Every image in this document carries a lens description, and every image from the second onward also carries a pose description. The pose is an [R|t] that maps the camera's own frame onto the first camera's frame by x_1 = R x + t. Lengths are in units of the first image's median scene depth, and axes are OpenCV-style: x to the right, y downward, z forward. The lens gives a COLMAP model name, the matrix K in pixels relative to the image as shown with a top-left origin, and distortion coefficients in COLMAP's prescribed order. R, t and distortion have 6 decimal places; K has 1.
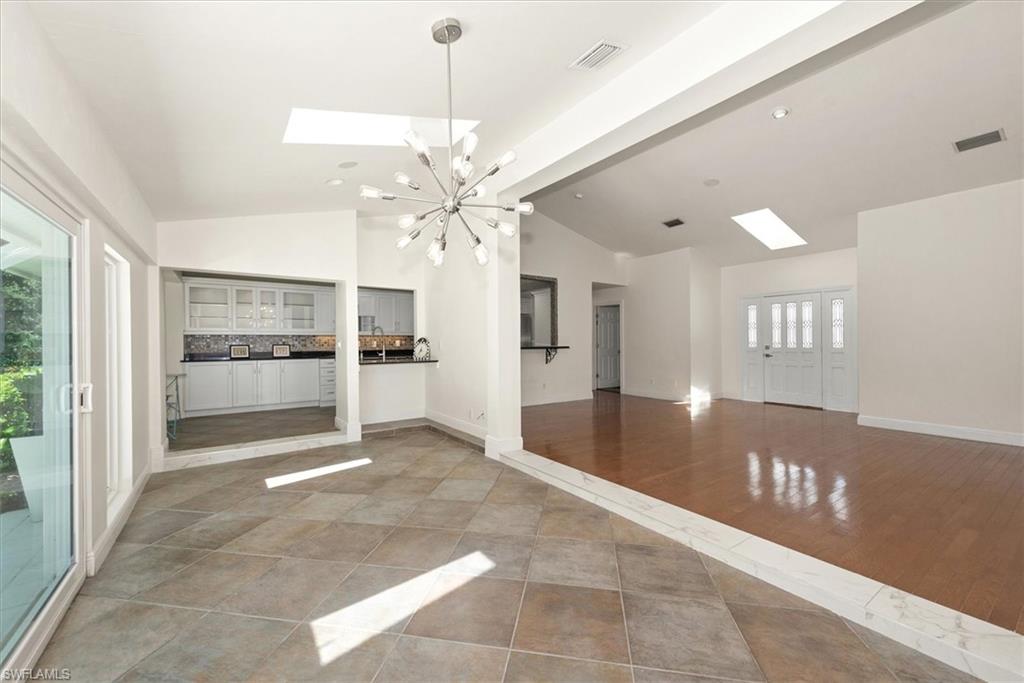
lens RADIAL K [[423.5, 0, 512.0], [0, 423.5, 341.5], [0, 0, 1]] dist [-0.000597, -0.000162]
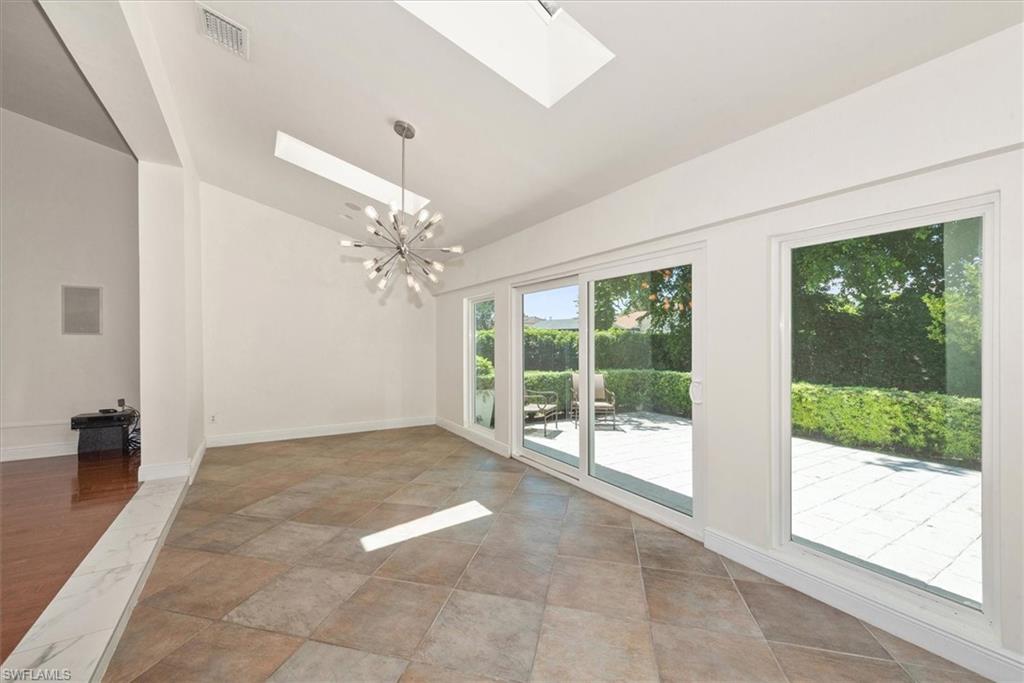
lens RADIAL K [[423.5, 0, 512.0], [0, 423.5, 341.5], [0, 0, 1]] dist [-0.000597, -0.000162]
pose [[-0.999278, -0.002410, 0.037916, -0.419552], [-0.002384, 0.999997, 0.000722, -0.009023], [-0.037918, 0.000631, -0.999281, 1.828281]]
